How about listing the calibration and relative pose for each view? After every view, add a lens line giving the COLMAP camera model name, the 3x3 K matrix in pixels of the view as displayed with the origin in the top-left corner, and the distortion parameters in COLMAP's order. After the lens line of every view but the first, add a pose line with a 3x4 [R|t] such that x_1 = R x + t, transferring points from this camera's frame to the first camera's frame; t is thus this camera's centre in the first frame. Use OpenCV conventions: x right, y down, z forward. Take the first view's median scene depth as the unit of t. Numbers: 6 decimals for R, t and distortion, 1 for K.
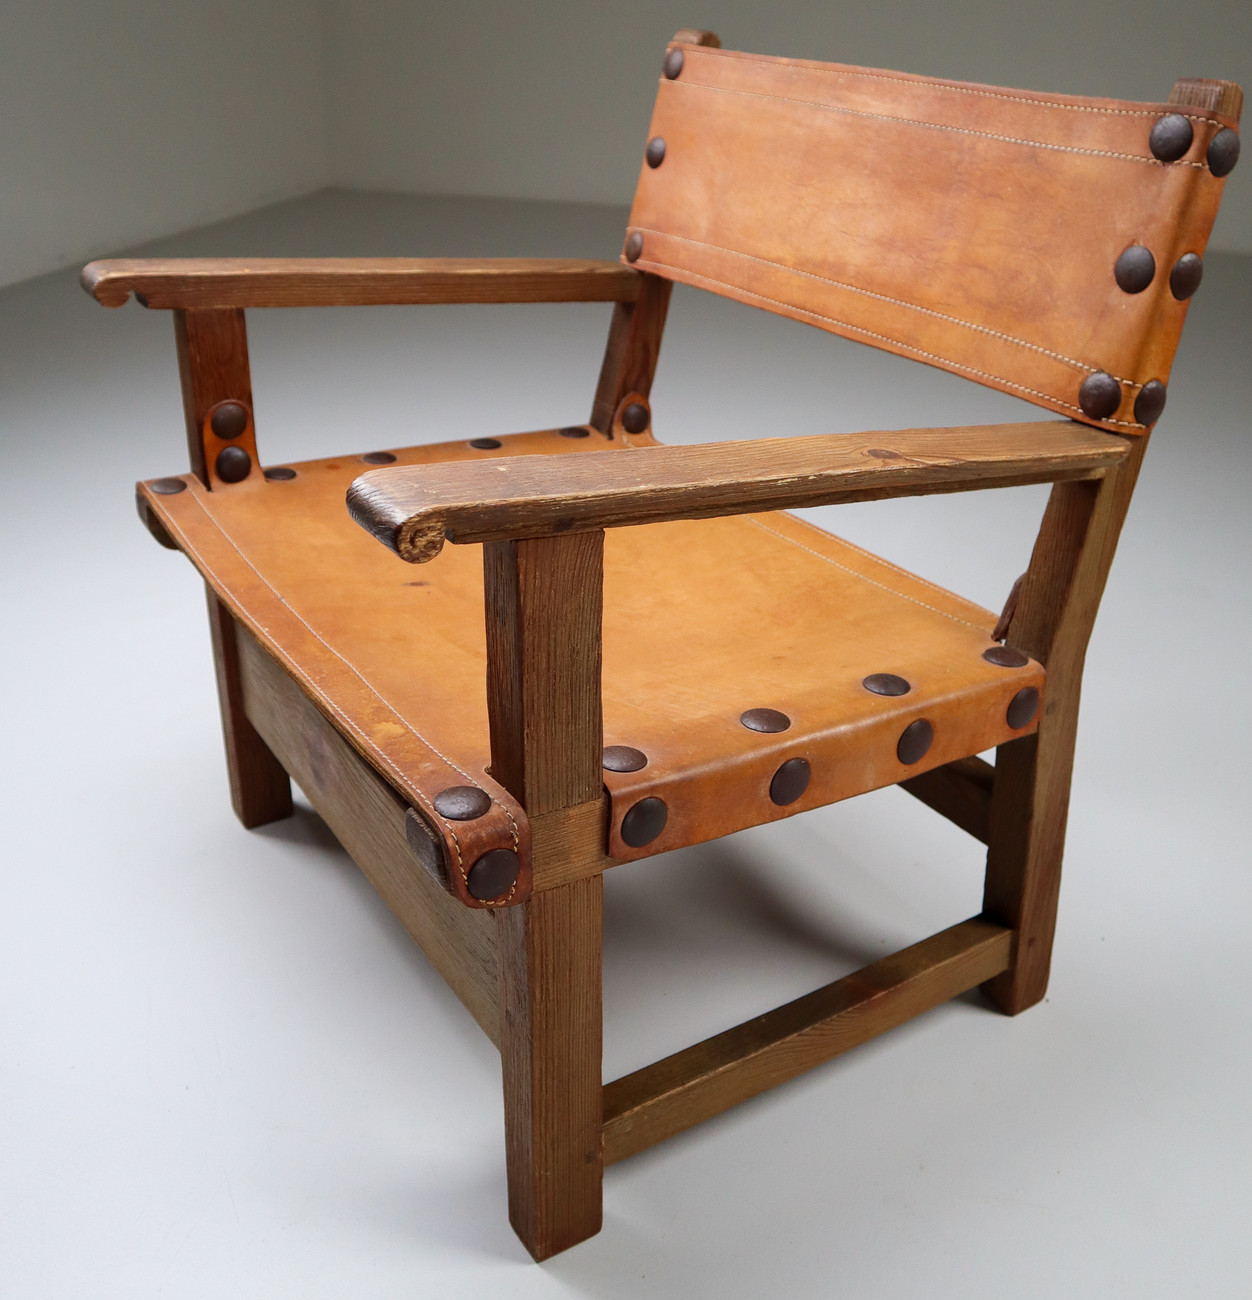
lens RADIAL K [[1206.3, 0, 624.8], [0, 1206.3, 600.5], [0, 0, 1]] dist [-0.098738, 0.128733]
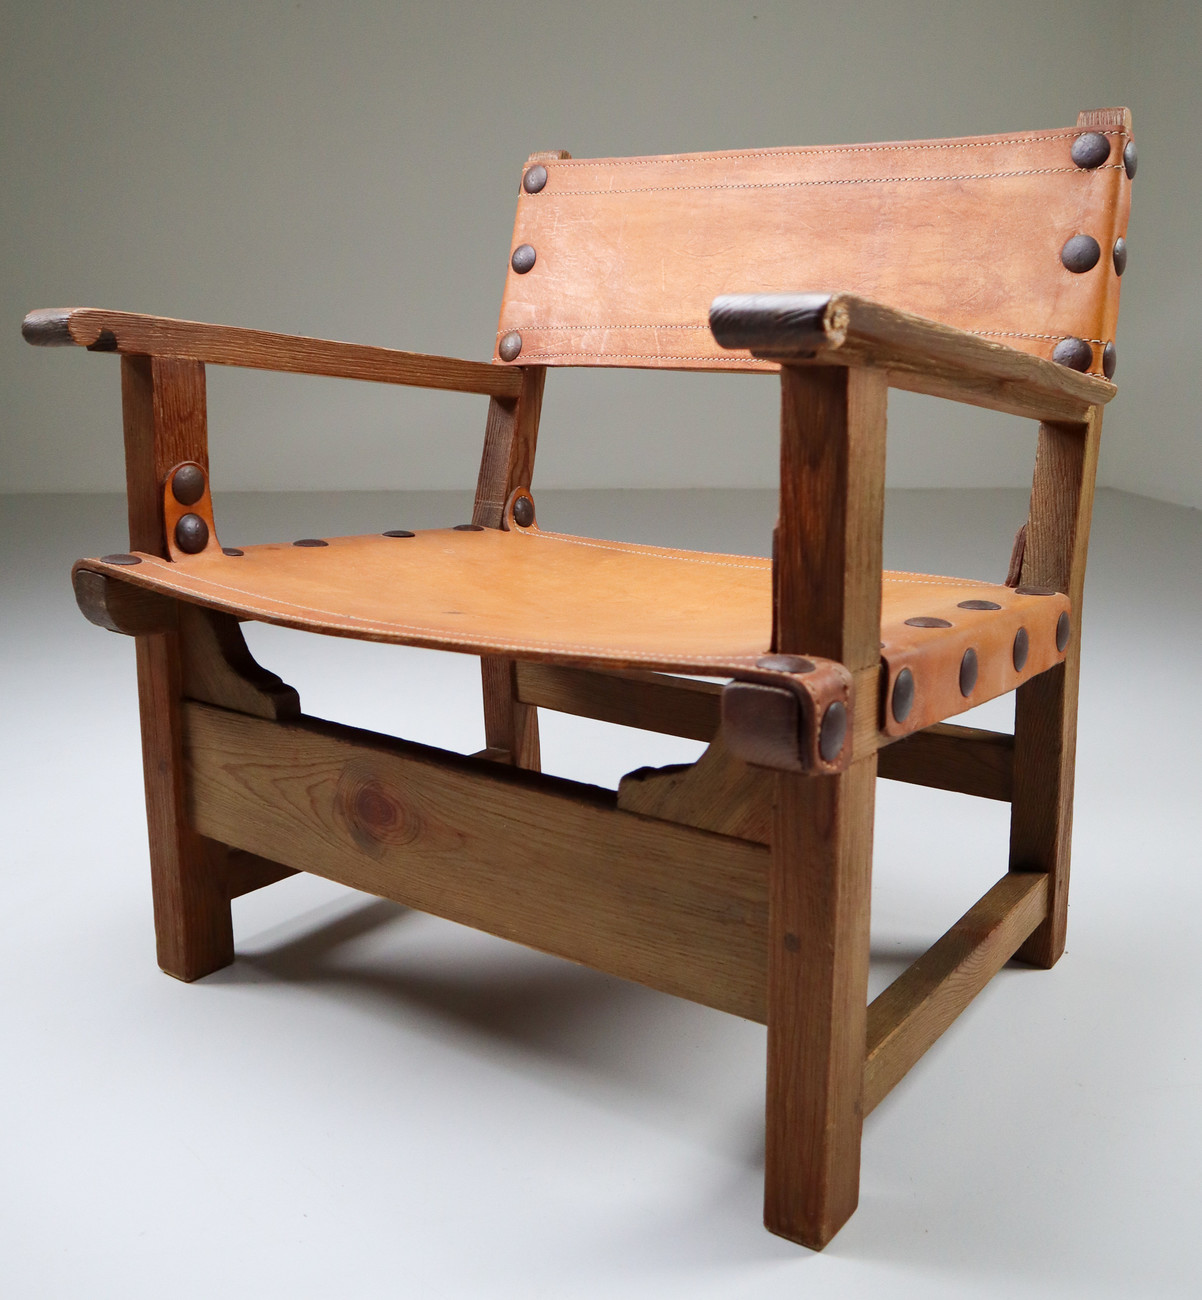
lens RADIAL K [[1189.7, 0, 556.8], [0, 1189.7, 652.1], [0, 0, 1]] dist [-0.039908, -0.000838]
pose [[0.938288, -0.095284, 0.332469, -0.452179], [0.161469, 0.970790, -0.177470, 0.215516], [-0.305848, 0.220201, 0.926266, 0.119861]]
